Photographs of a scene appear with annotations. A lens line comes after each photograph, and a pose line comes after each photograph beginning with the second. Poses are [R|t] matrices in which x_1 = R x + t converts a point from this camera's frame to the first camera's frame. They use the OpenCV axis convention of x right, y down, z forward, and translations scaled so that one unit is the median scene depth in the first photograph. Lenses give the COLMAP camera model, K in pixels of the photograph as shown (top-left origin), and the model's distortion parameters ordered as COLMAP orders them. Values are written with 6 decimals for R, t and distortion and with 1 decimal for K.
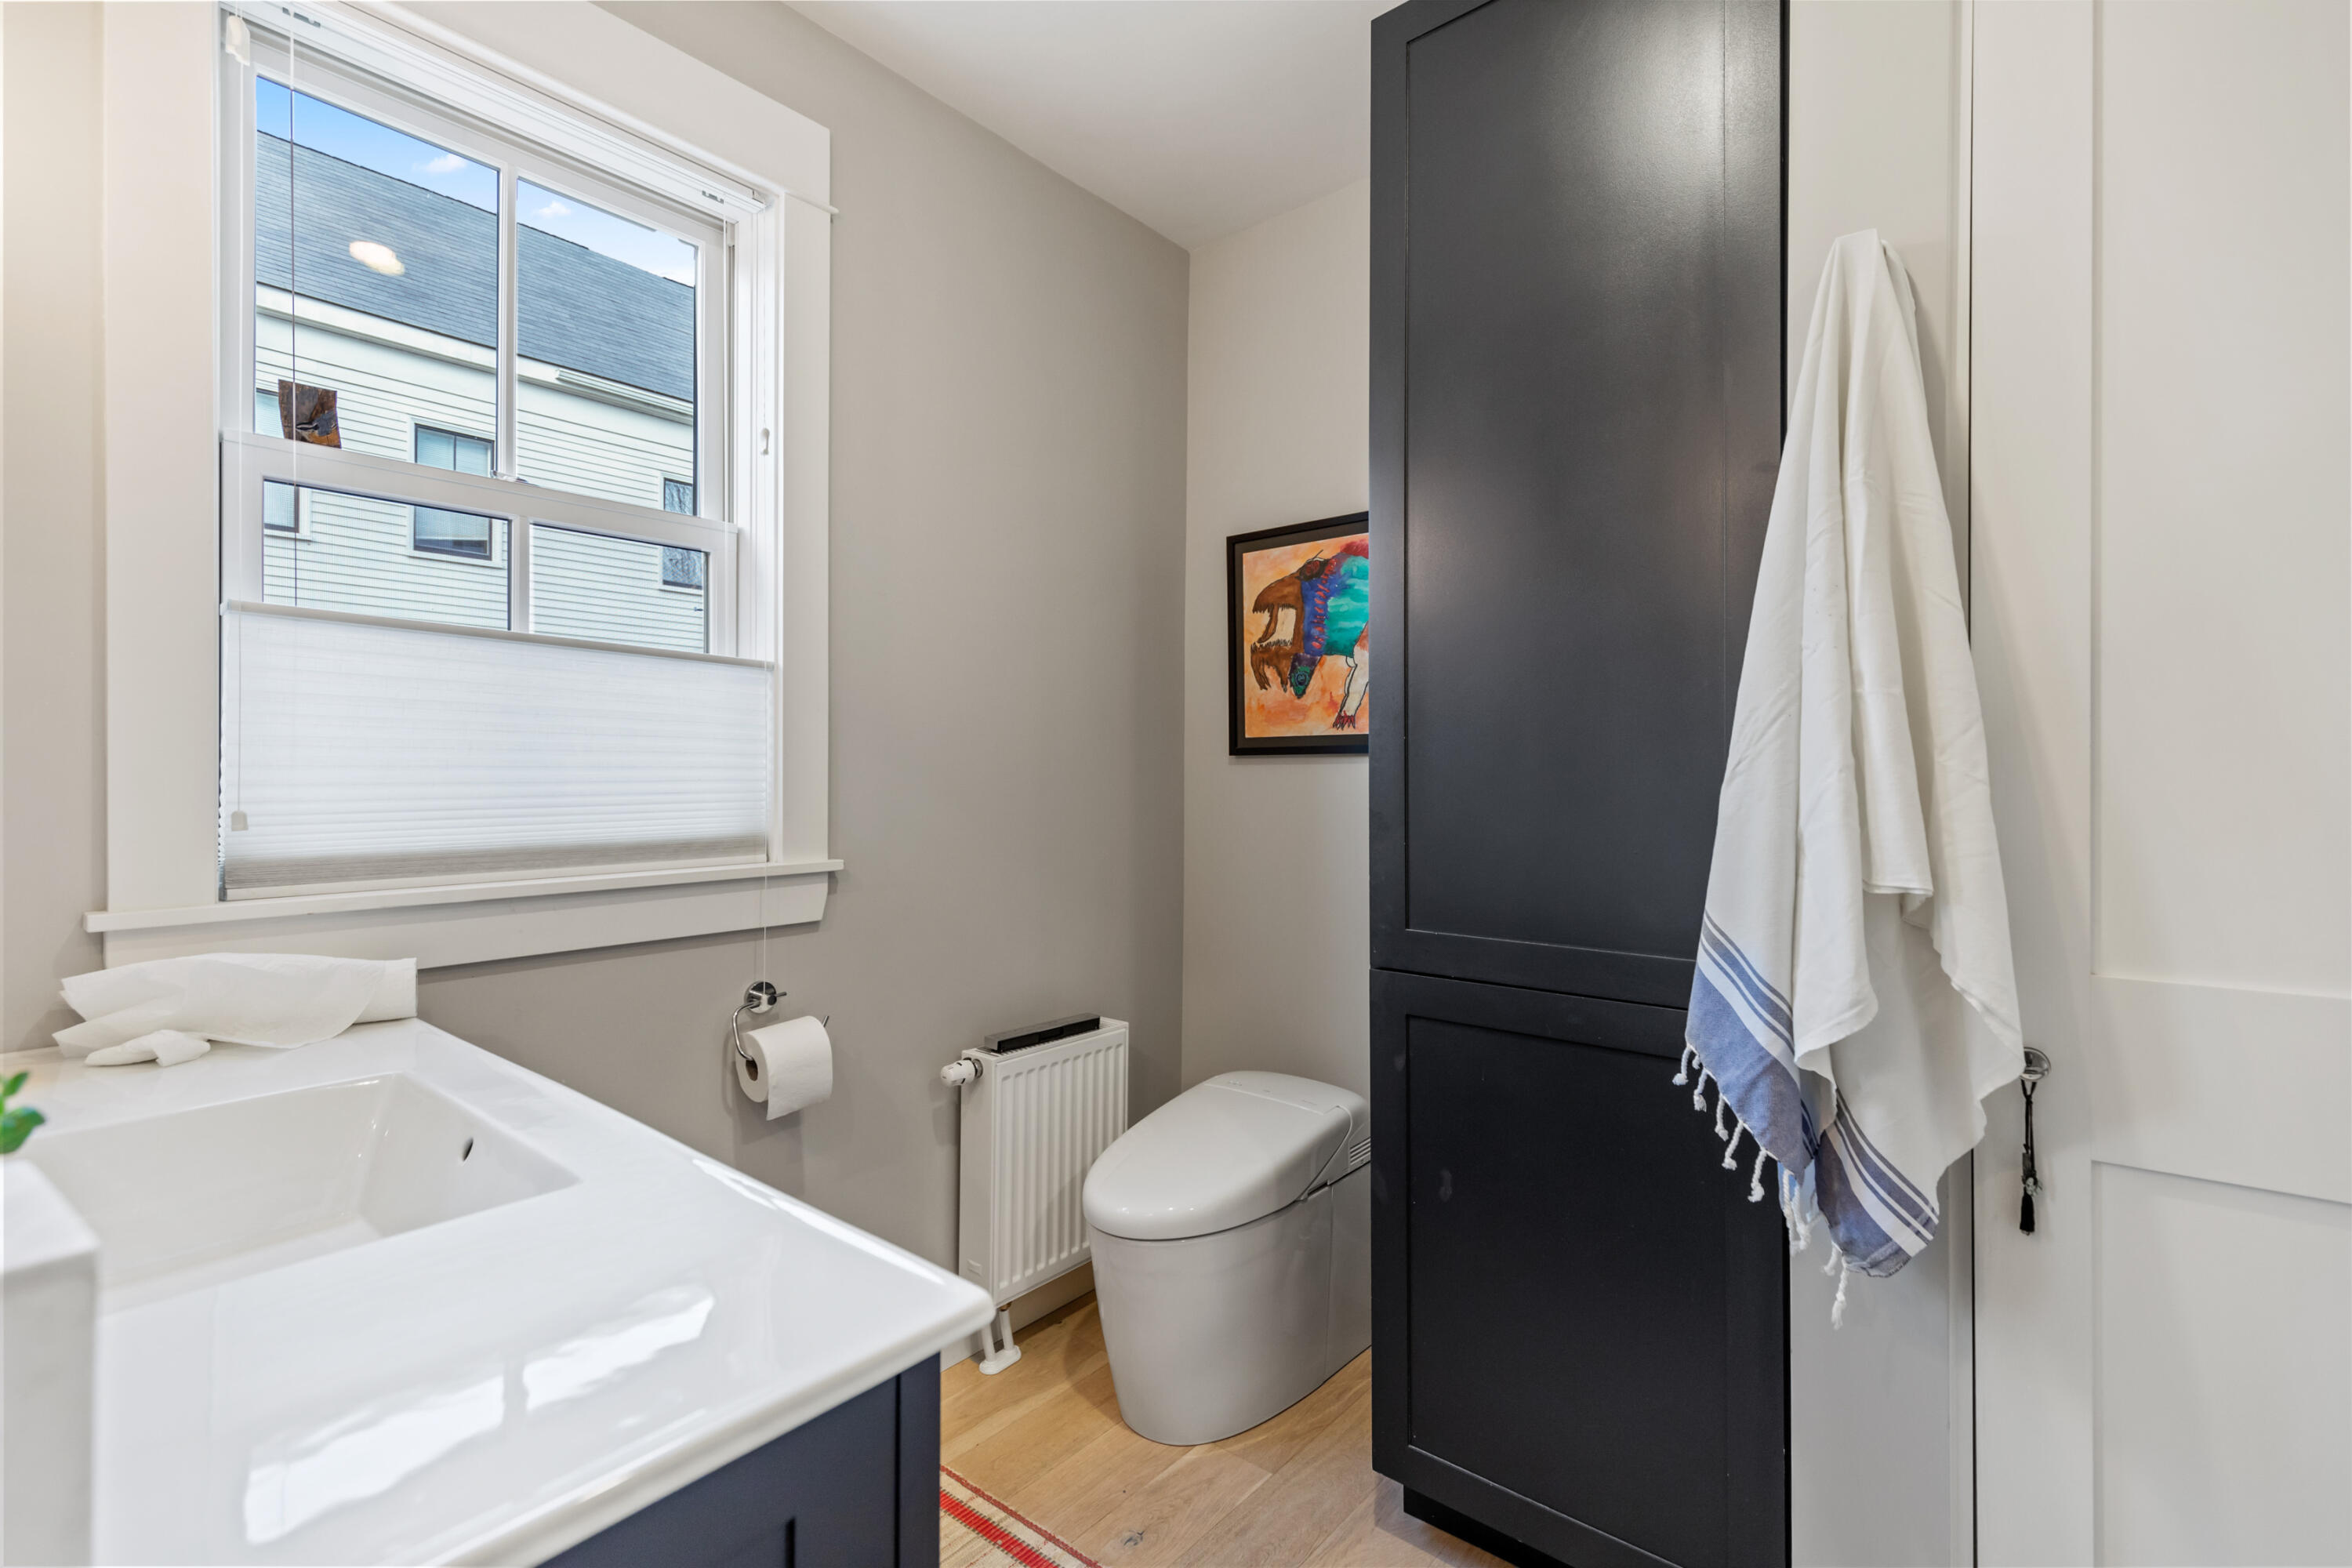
lens RADIAL K [[1051.0, 0, 1176.0], [0, 1051.0, 784.0], [0, 0, 1]] dist [0.001664, -0.000470]
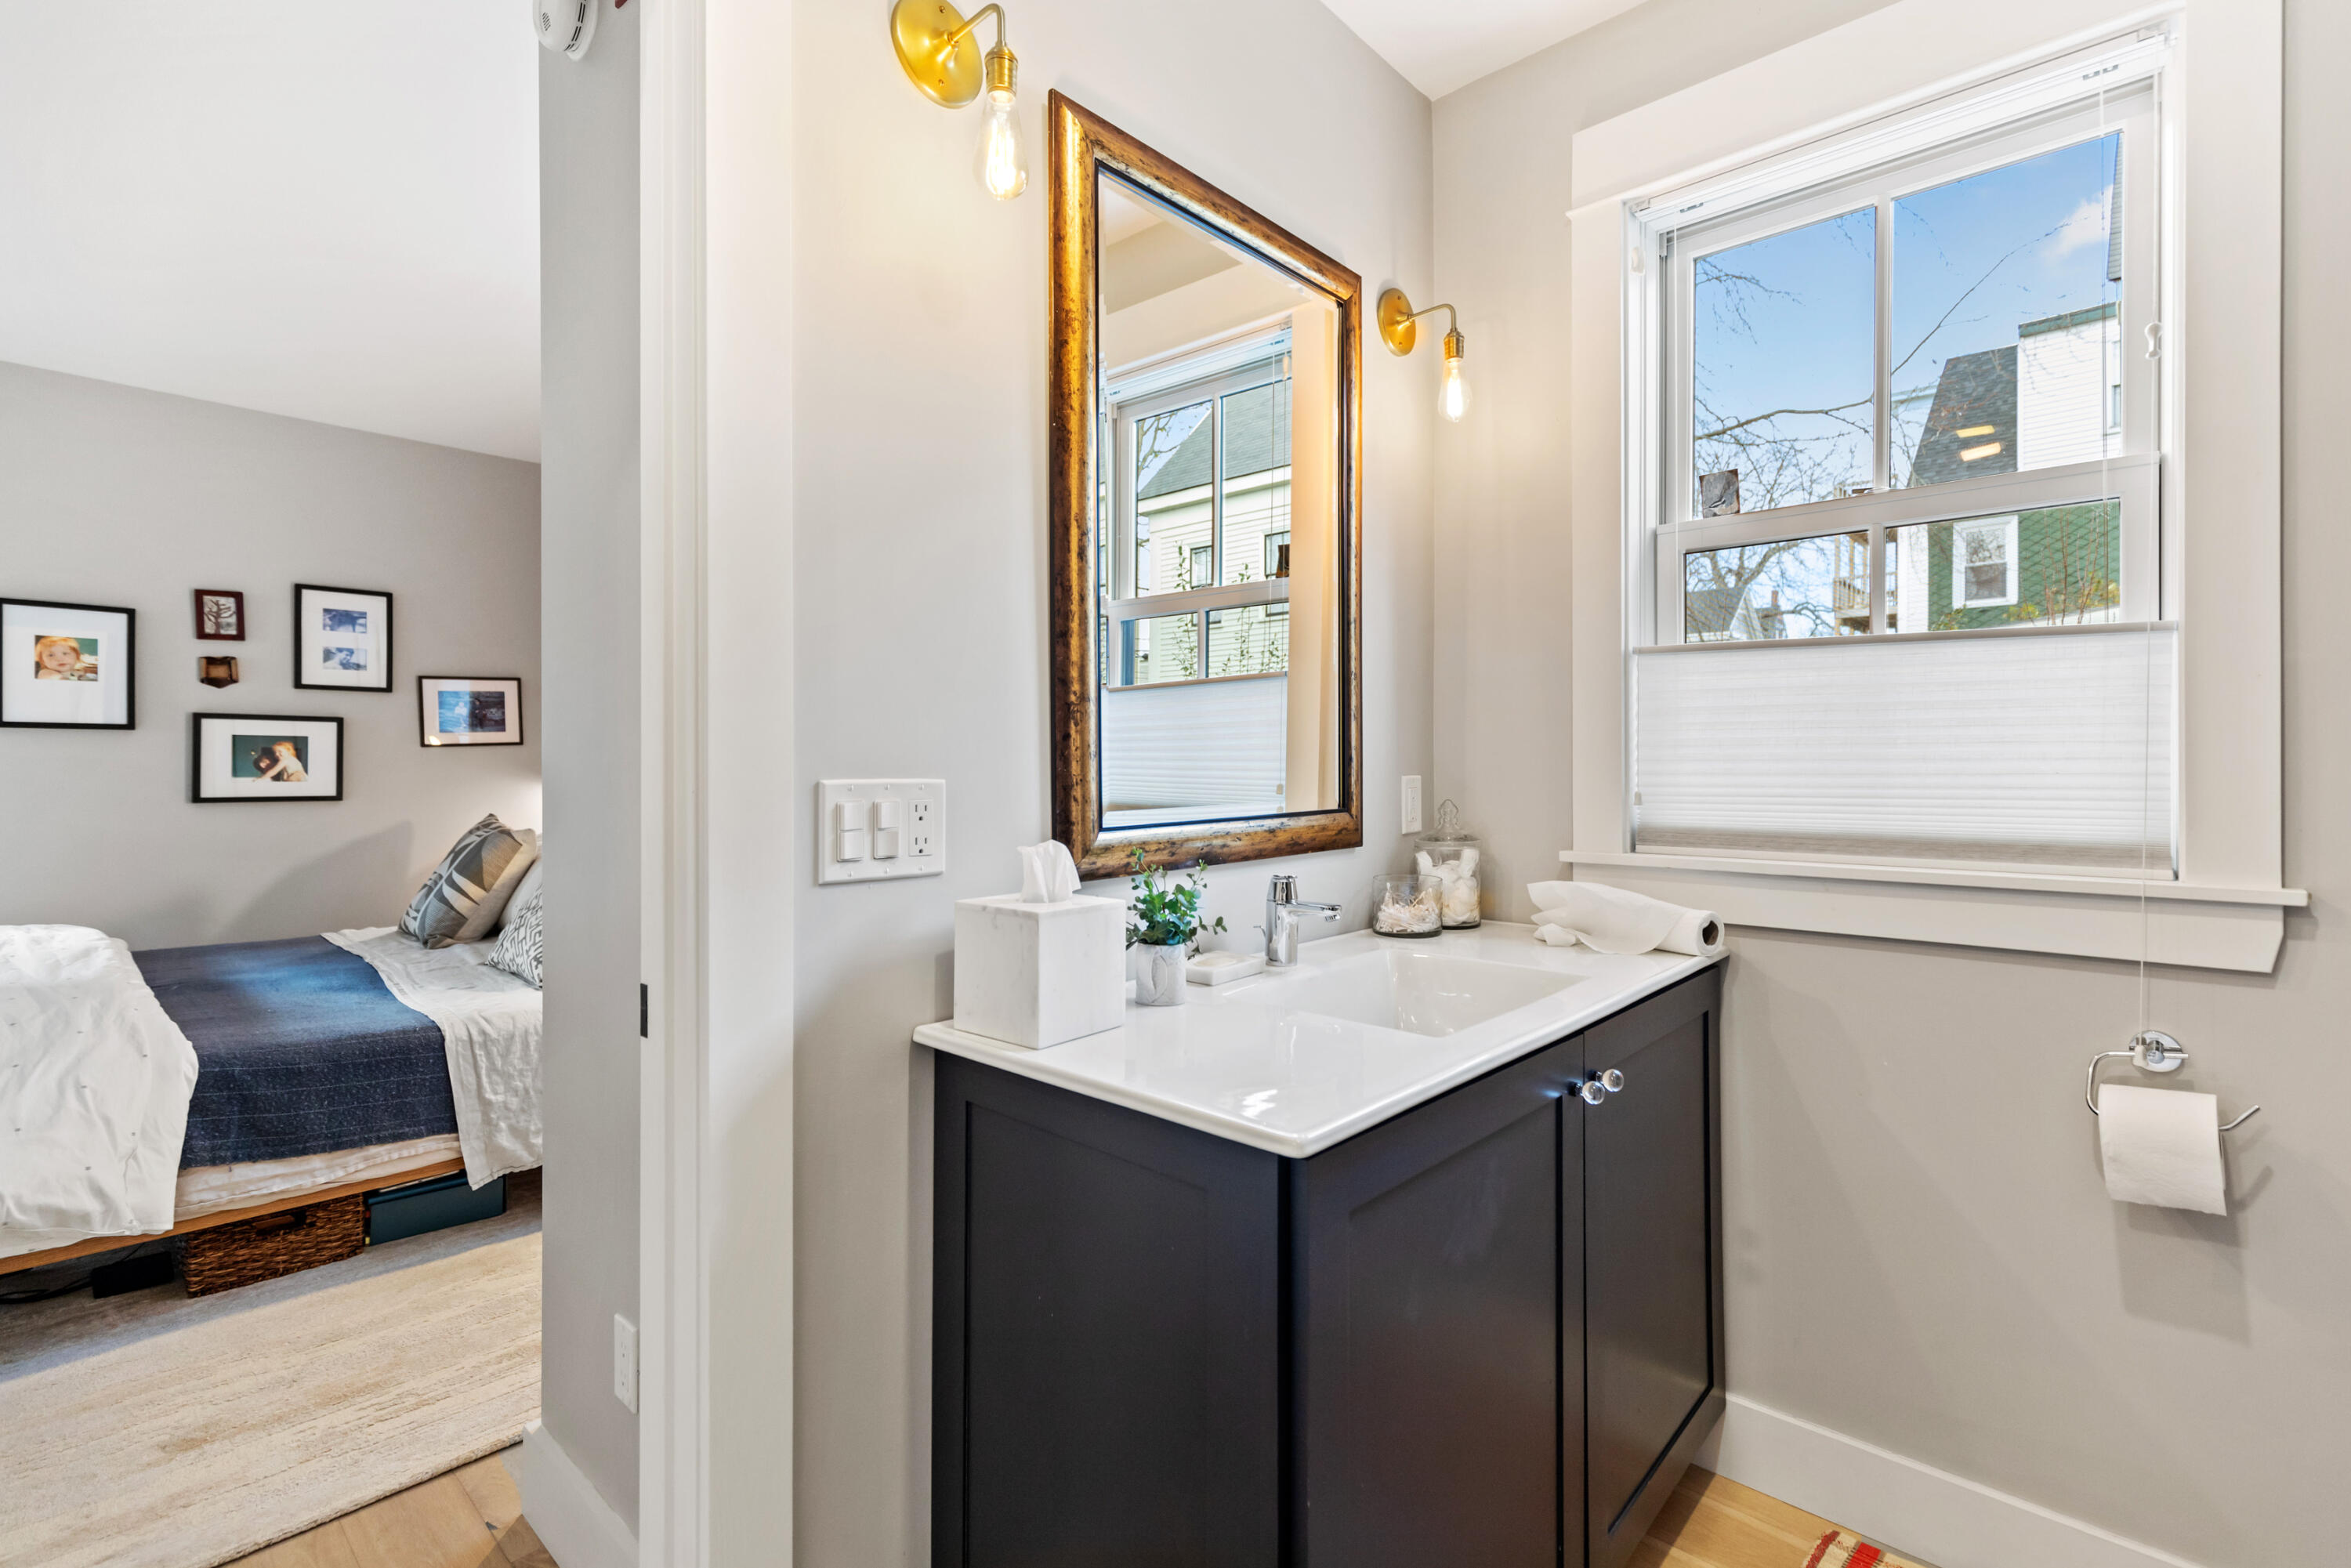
lens RADIAL K [[1050.6, 0, 1175.5], [0, 1050.6, 784.0], [0, 0, 1]] dist [0.001664, -0.000470]
pose [[-0.056902, 0.020416, -0.998171, 0.558955], [-0.005485, 0.999769, 0.020761, -0.010996], [0.998365, 0.006657, -0.056777, 0.409646]]
